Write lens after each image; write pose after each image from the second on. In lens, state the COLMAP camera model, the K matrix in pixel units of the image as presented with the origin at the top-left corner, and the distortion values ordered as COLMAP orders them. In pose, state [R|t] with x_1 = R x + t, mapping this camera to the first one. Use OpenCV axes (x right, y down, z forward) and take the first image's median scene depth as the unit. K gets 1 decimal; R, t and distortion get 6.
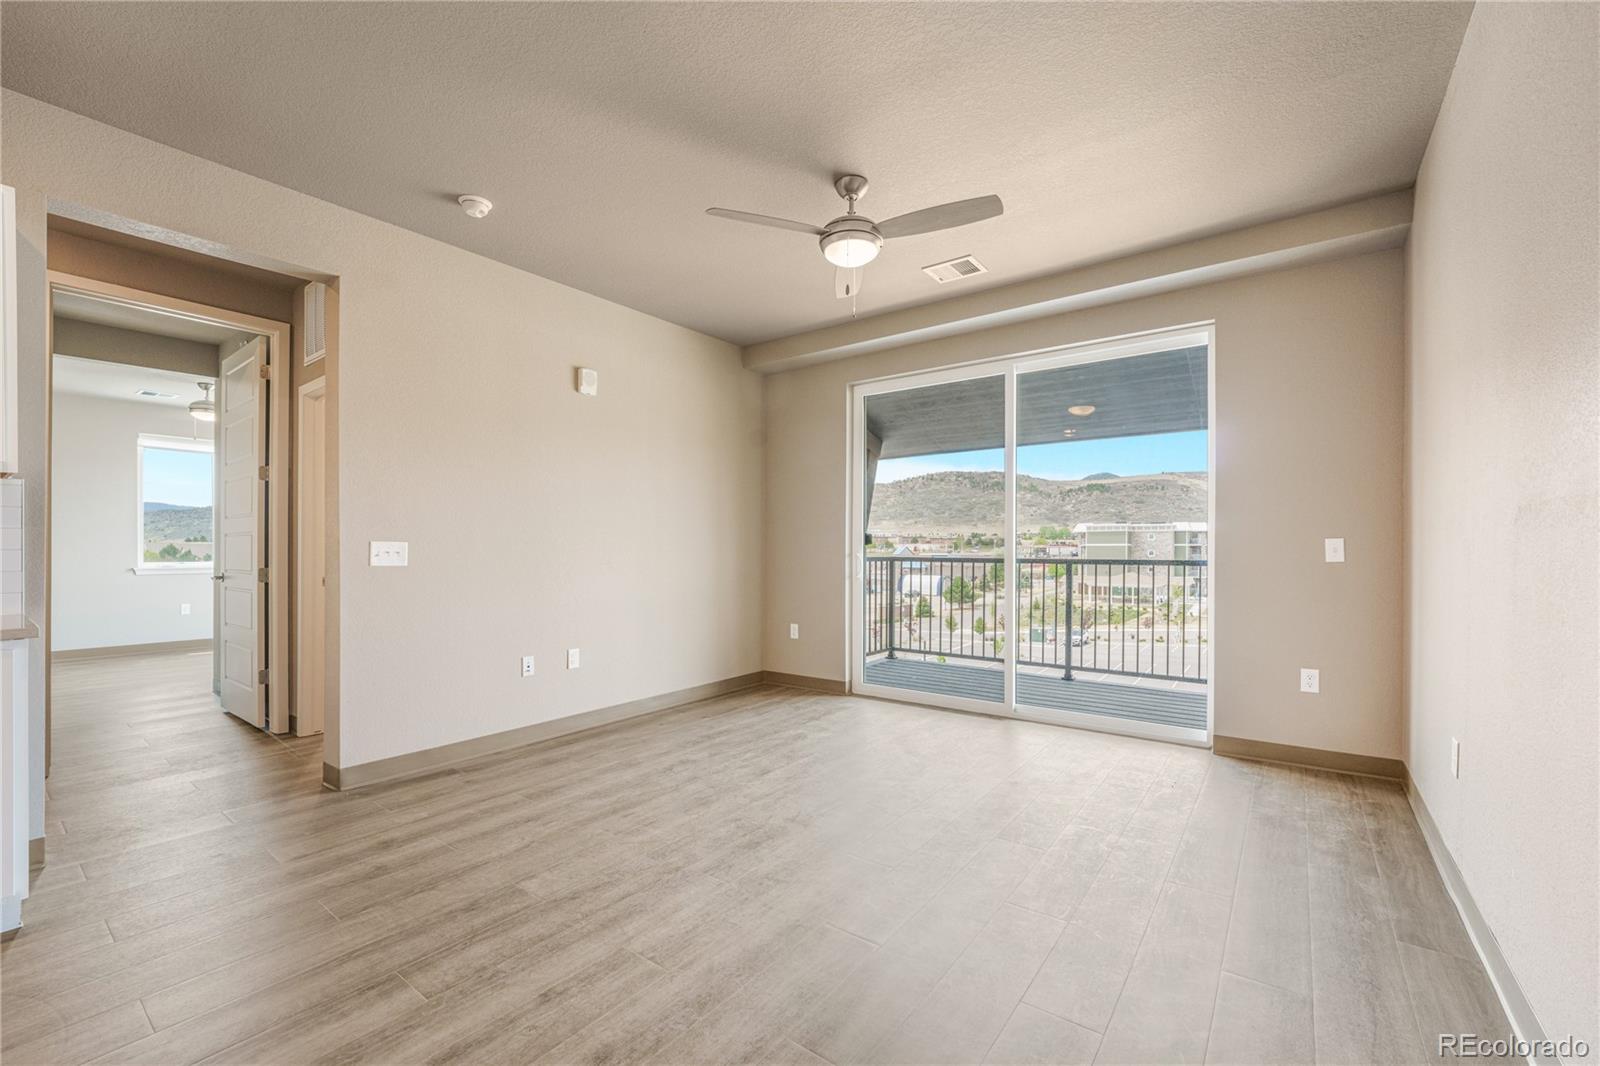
lens RADIAL K [[655.8, 0, 796.3], [0, 655.8, 550.9], [0, 0, 1]] dist [-0.018848, 0.000243]
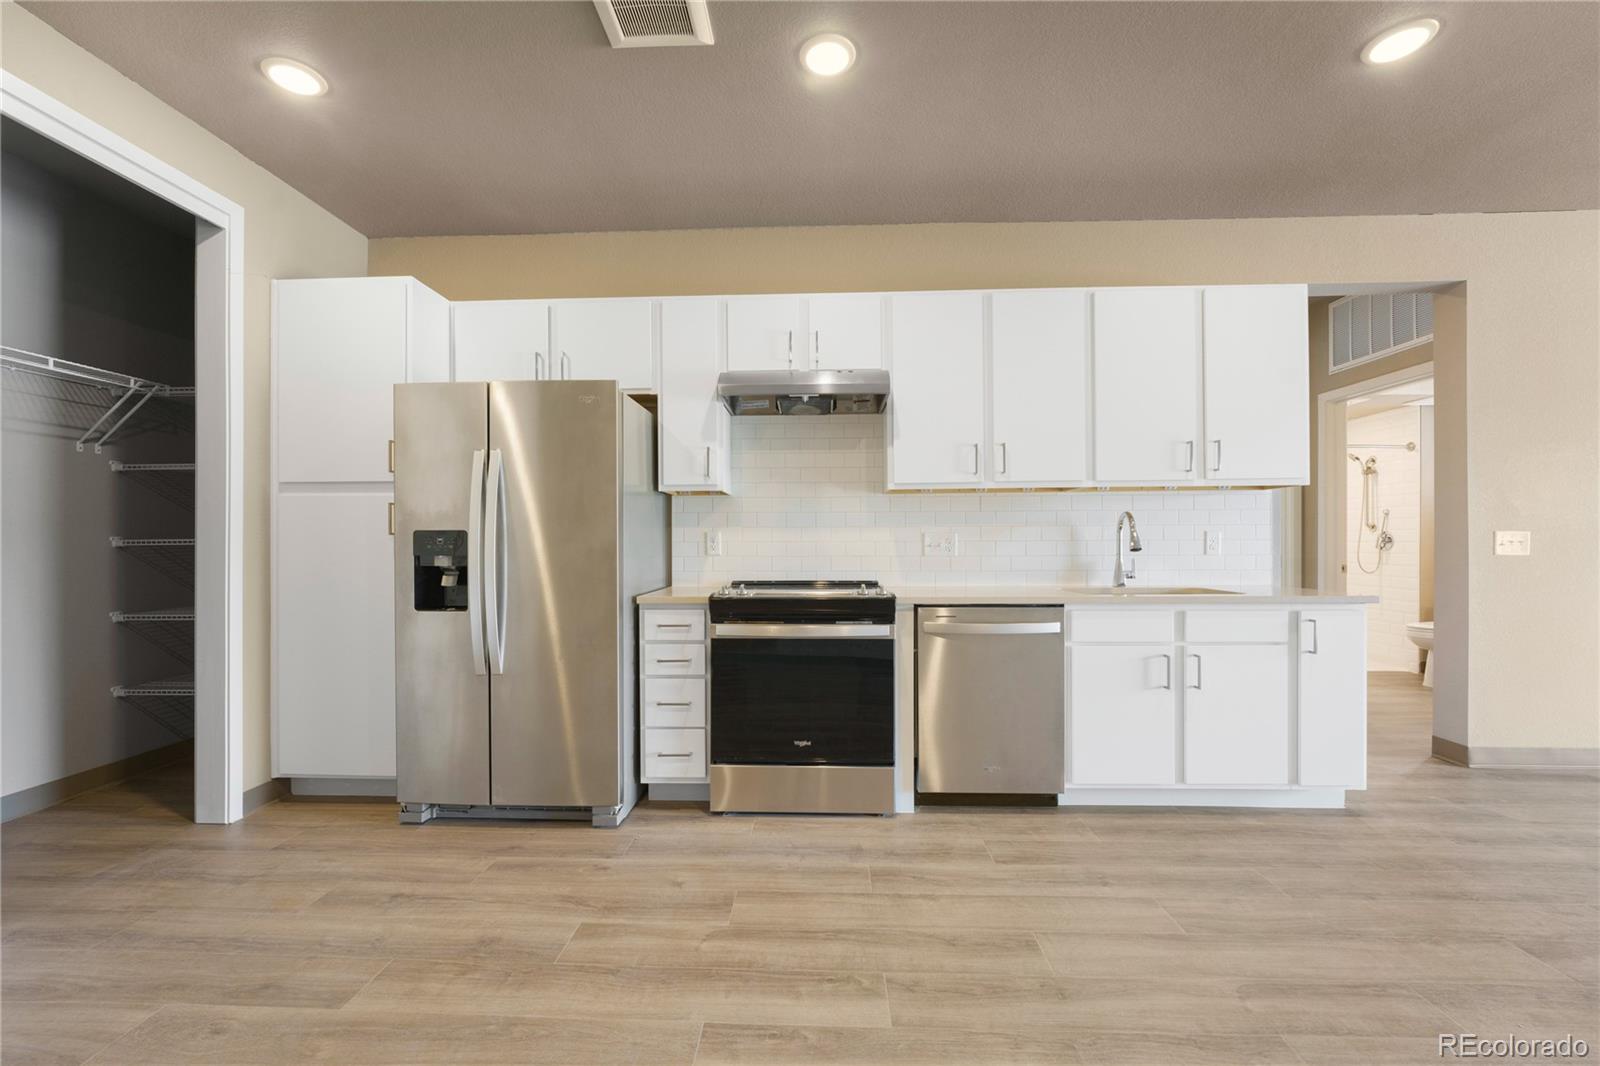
lens RADIAL K [[660.8, 0, 804.9], [0, 660.8, 538.6], [0, 0, 1]] dist [-0.008483, 0.000432]
pose [[0.581025, -0.003544, -0.813878, -0.279325], [0.001736, 0.999994, -0.003114, -0.000819], [0.813884, 0.000396, 0.581028, -0.304245]]
